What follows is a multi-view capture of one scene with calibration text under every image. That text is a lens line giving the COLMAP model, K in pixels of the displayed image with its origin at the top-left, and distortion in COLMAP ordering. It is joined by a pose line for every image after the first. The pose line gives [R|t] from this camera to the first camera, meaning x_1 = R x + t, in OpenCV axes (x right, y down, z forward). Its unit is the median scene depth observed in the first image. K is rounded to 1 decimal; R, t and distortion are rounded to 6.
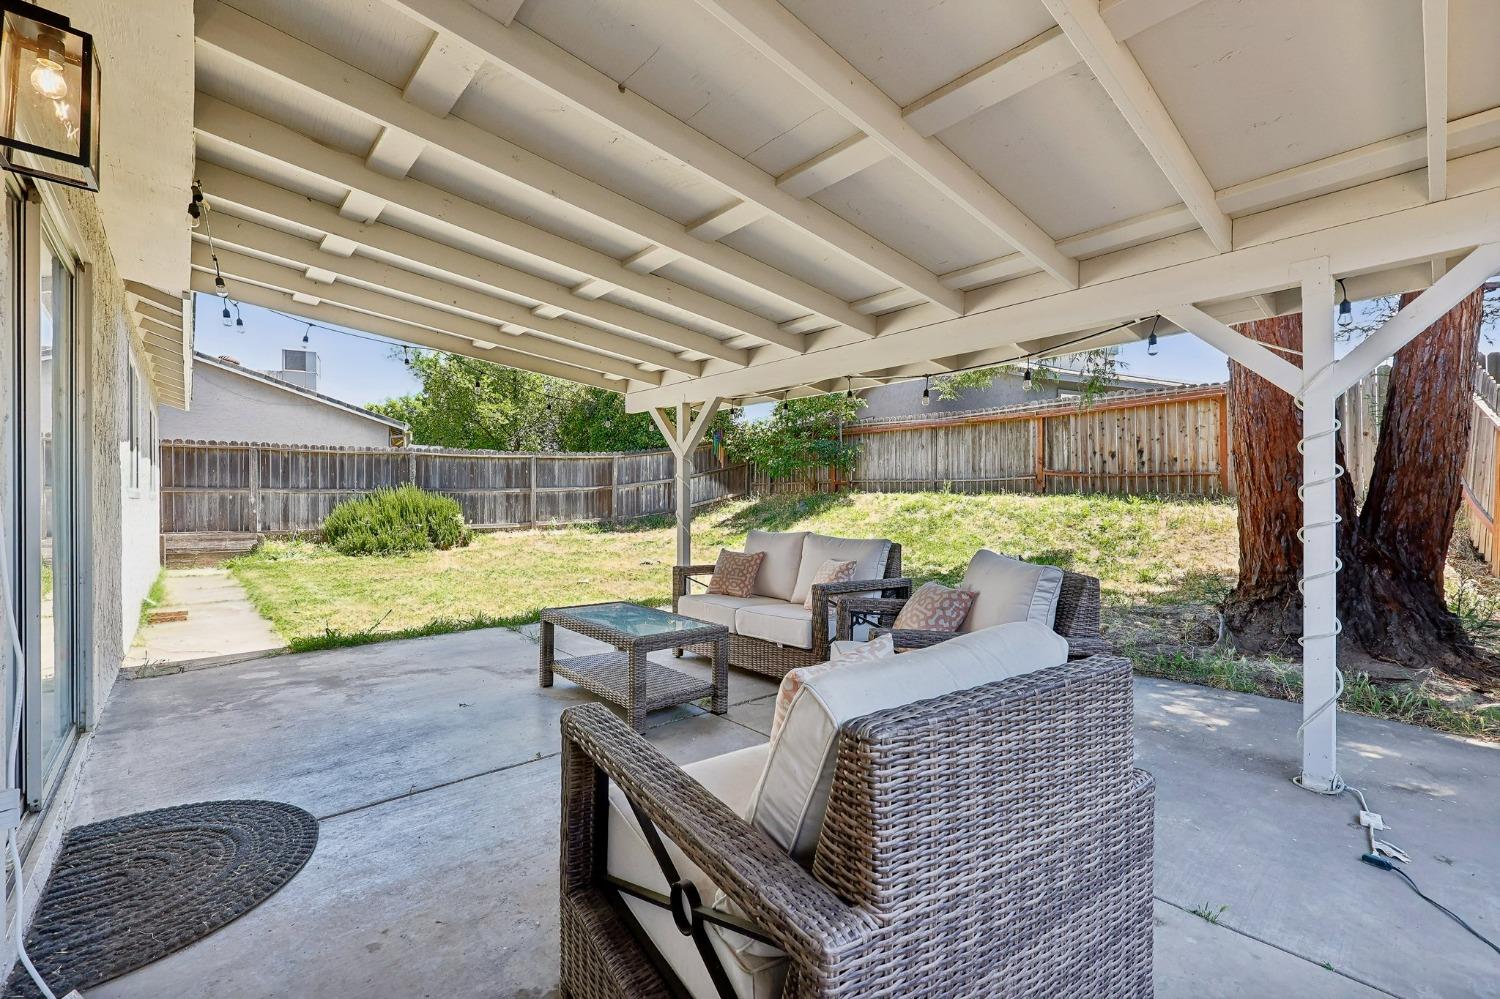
lens RADIAL K [[630.6, 0, 782.6], [0, 630.6, 501.5], [0, 0, 1]] dist [0.005265, -0.001363]
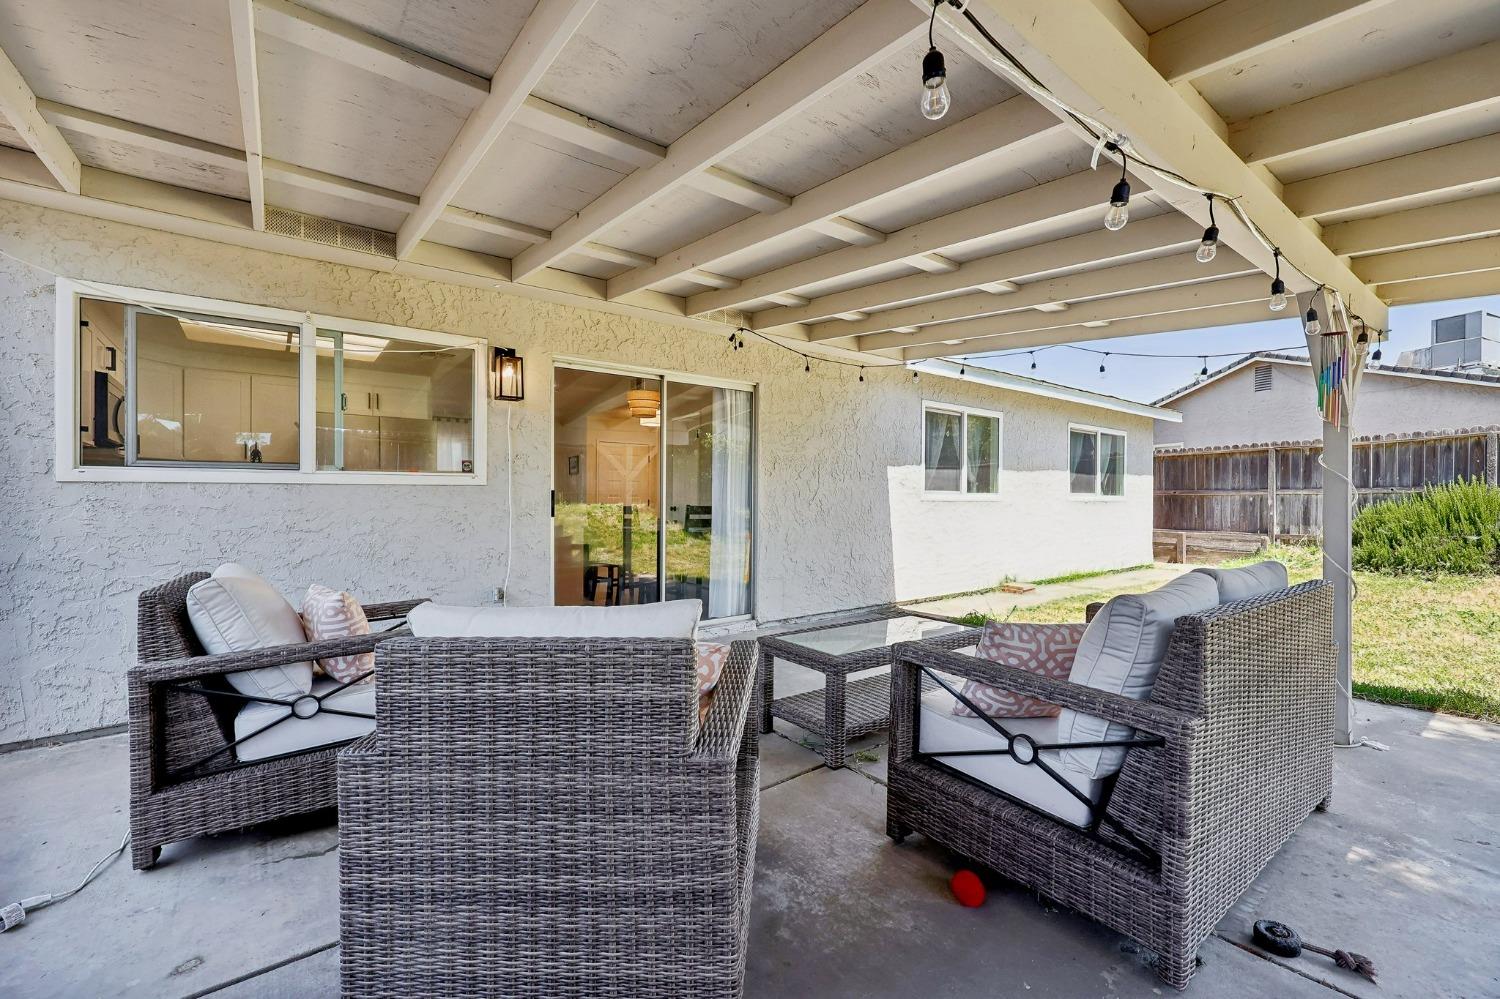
lens RADIAL K [[630.6, 0, 742.4], [0, 630.6, 505.5], [0, 0, 1]] dist [0.005265, -0.001363]
pose [[-0.090168, 0.000157, -0.995927, 0.207150], [0.003664, 0.999993, -0.000174, 0.000417], [0.995920, -0.003665, -0.090168, 0.281204]]
